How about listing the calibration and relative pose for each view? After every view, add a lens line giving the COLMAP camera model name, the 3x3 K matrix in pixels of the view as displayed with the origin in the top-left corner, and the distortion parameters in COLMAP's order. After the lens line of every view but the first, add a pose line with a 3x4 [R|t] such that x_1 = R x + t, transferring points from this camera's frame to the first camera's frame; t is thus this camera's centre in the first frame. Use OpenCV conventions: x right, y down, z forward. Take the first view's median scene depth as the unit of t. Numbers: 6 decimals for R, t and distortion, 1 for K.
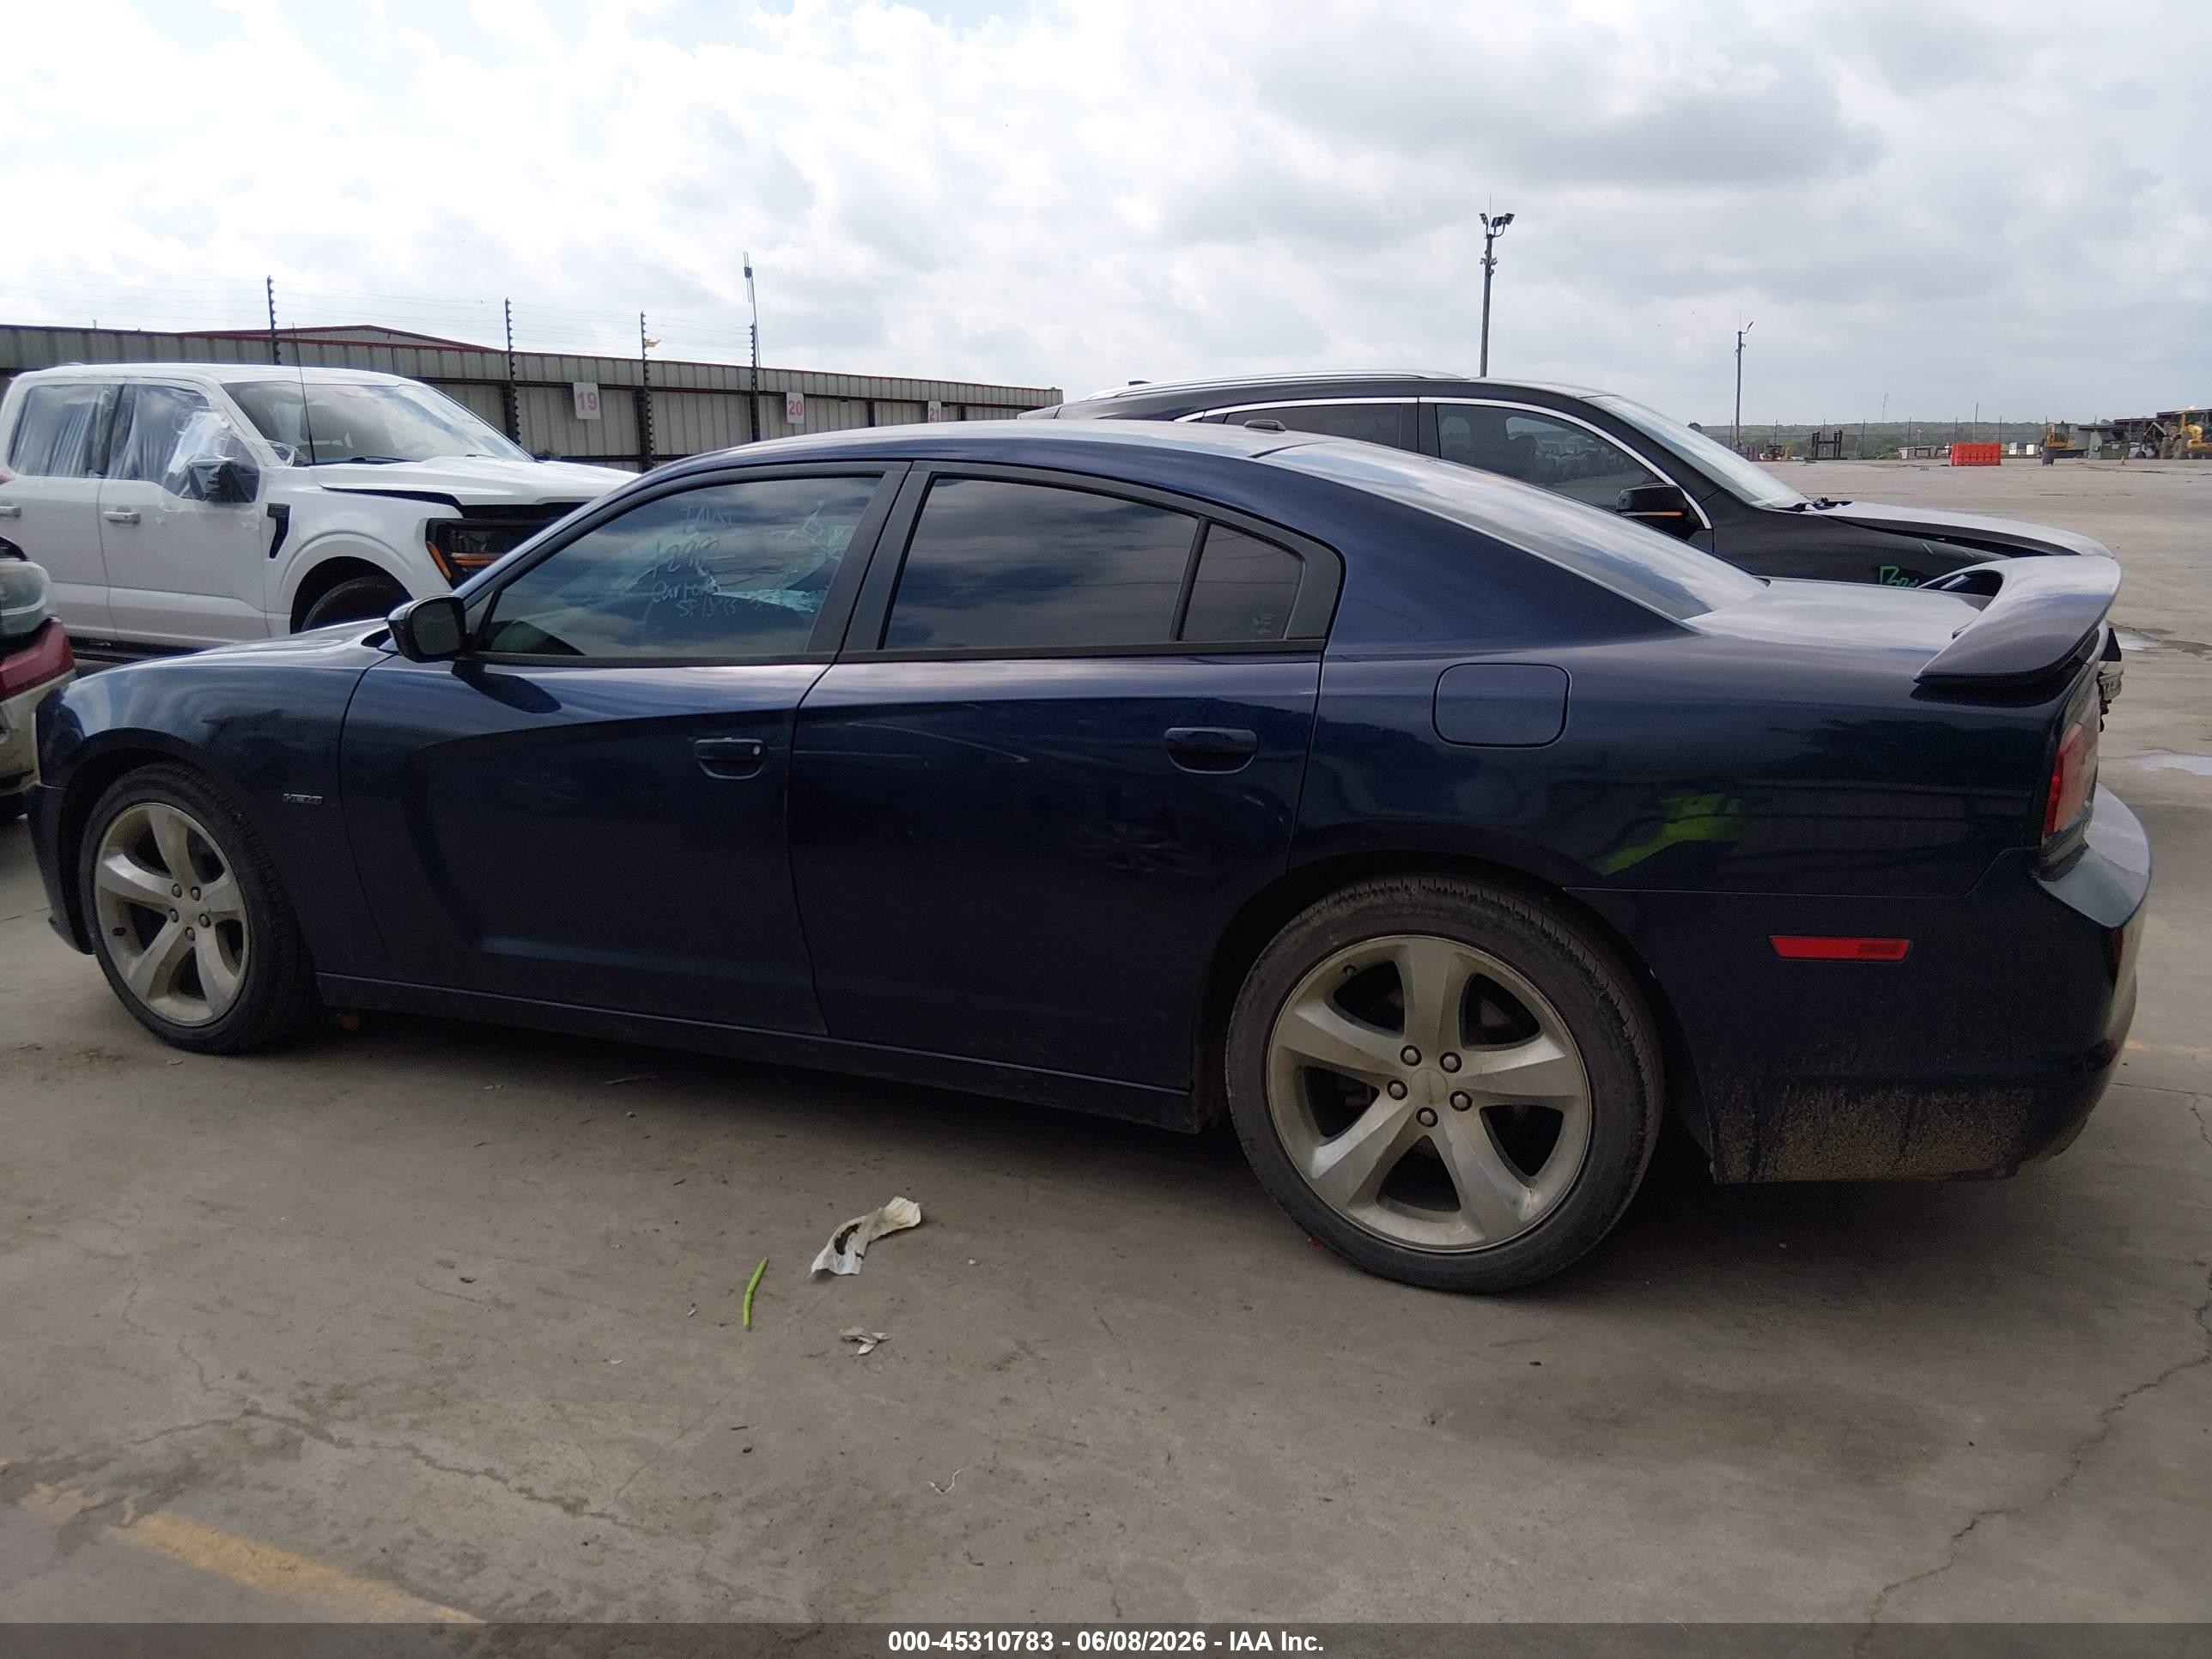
lens RADIAL K [[1715.3, 0, 1095.0], [0, 1715.3, 777.8], [0, 0, 1]] dist [0.110949, -0.220079]
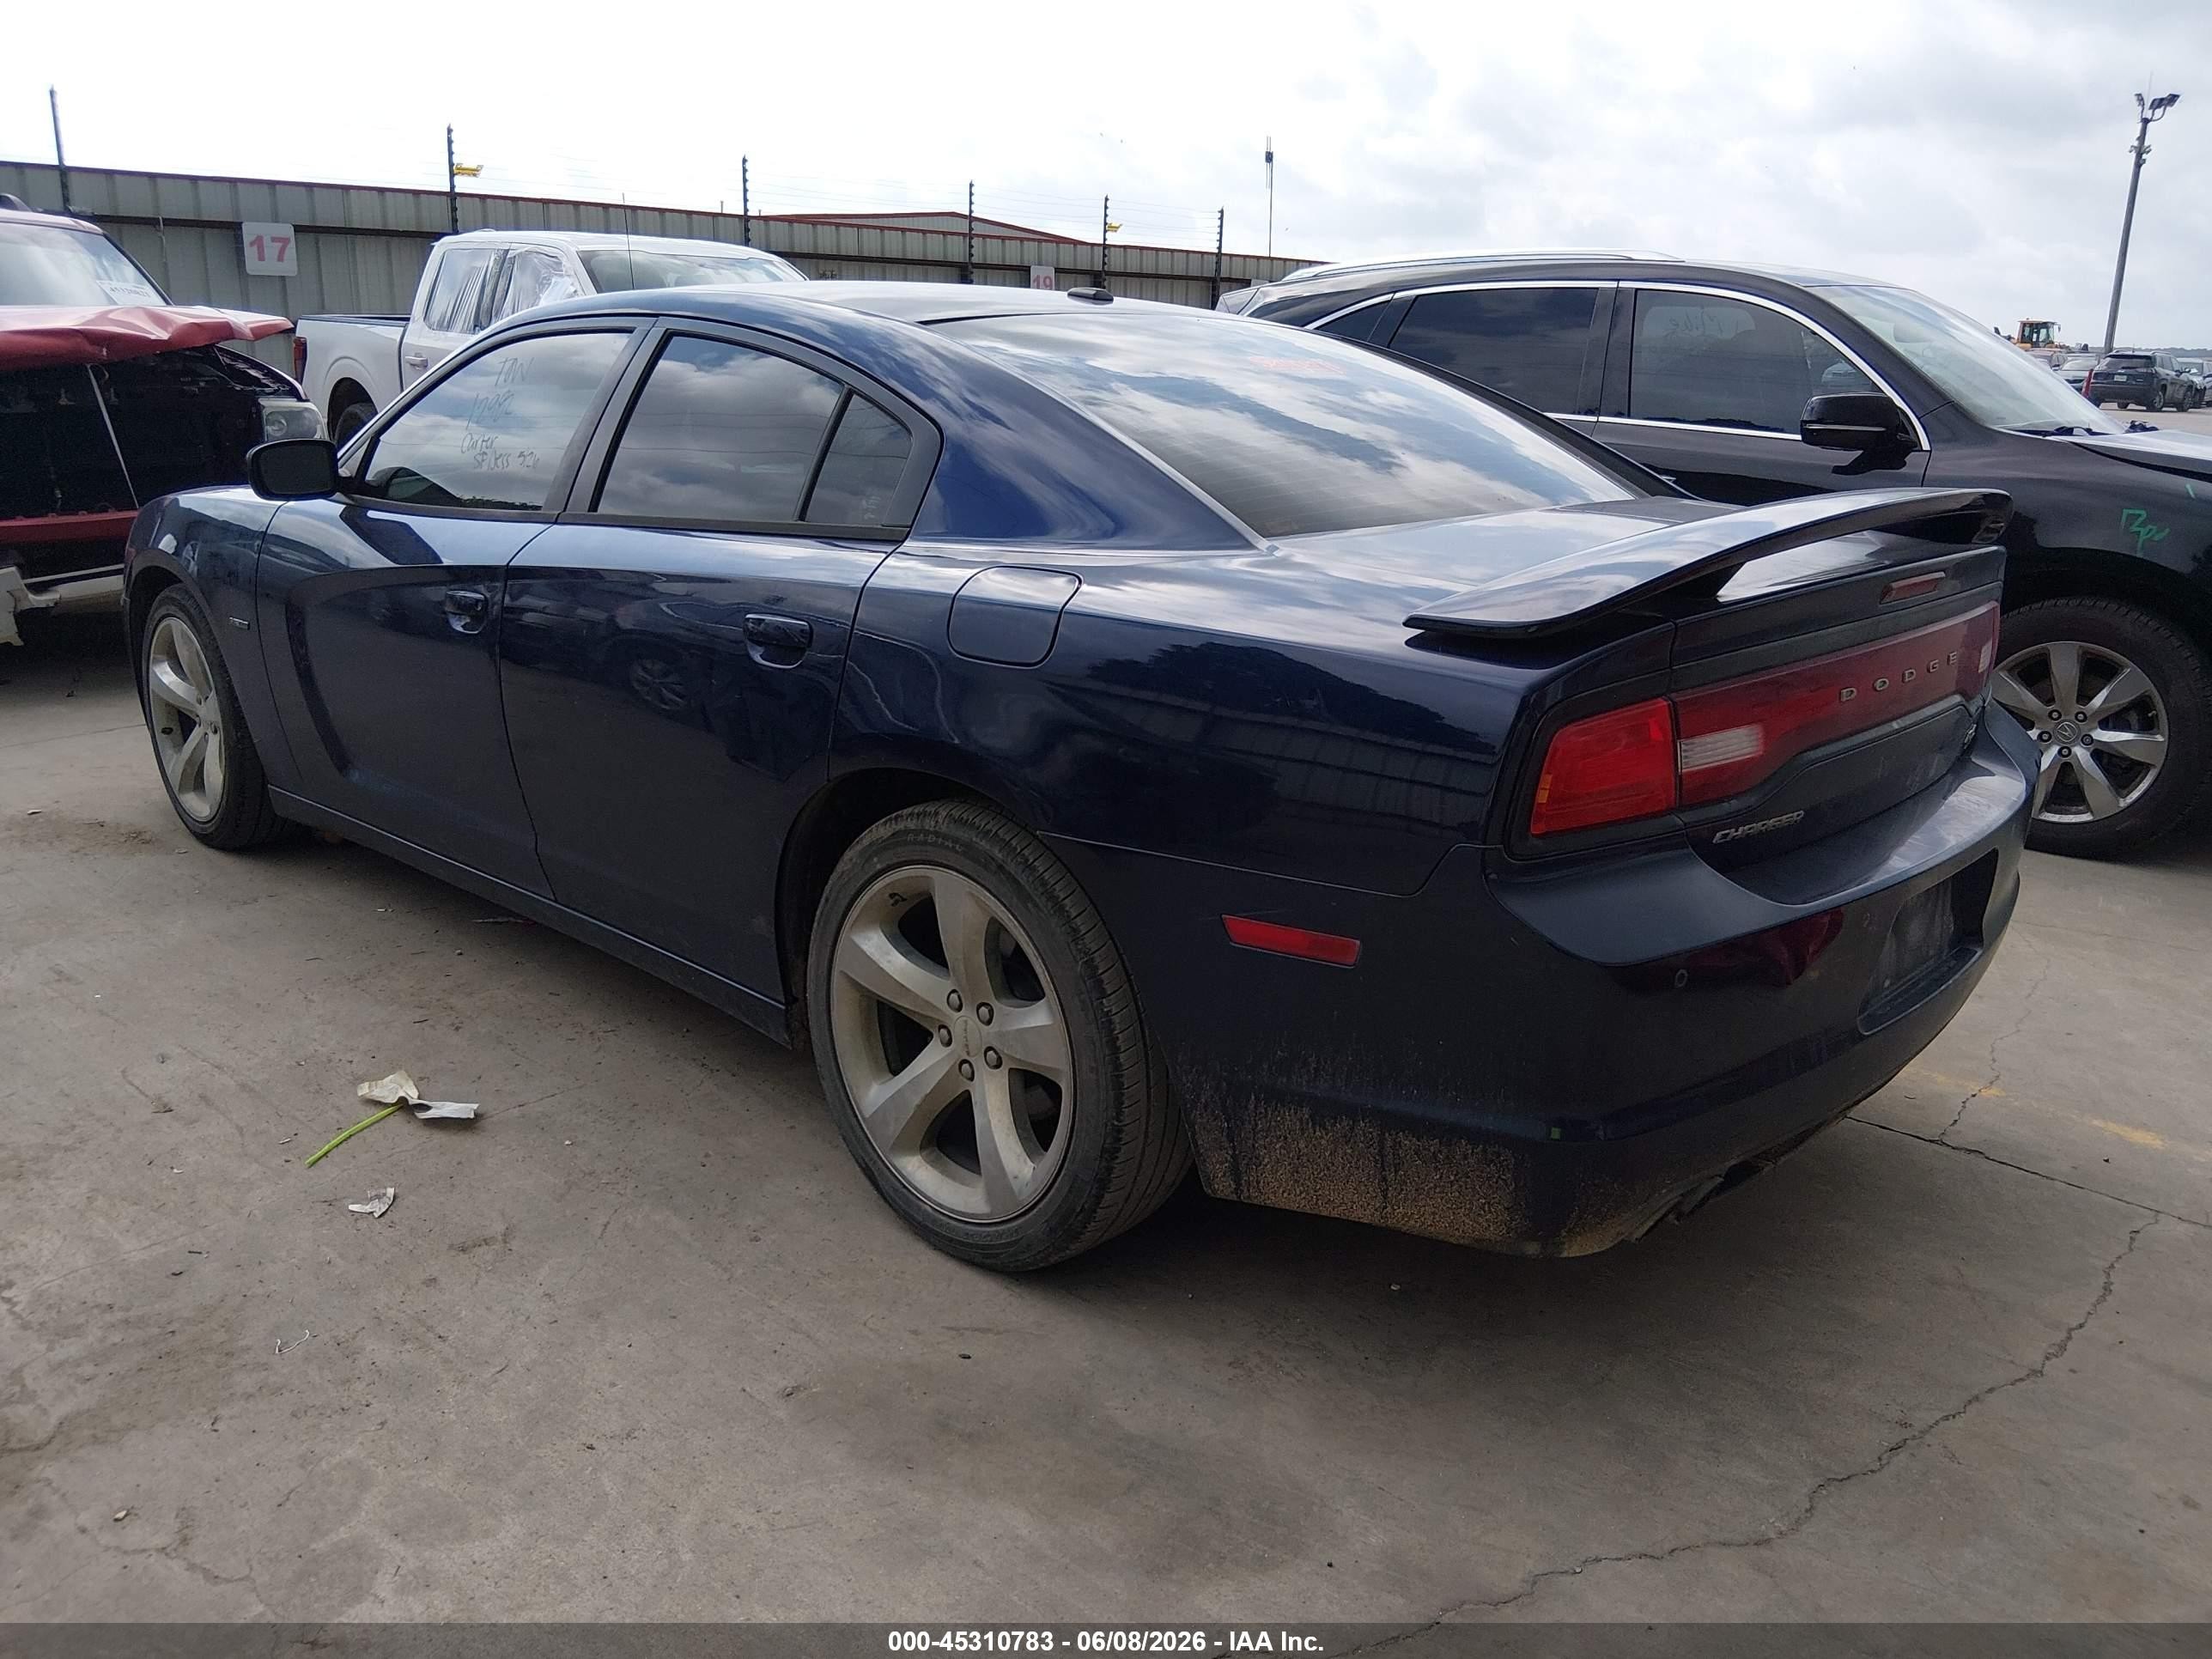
lens RADIAL K [[1707.7, 0, 1151.0], [0, 1707.7, 792.5], [0, 0, 1]] dist [0.093475, -0.169445]
pose [[0.946308, 0.111397, -0.303465, 0.533110], [-0.091349, 0.992638, 0.079525, -0.026451], [0.310090, -0.047534, 0.949518, 0.187543]]
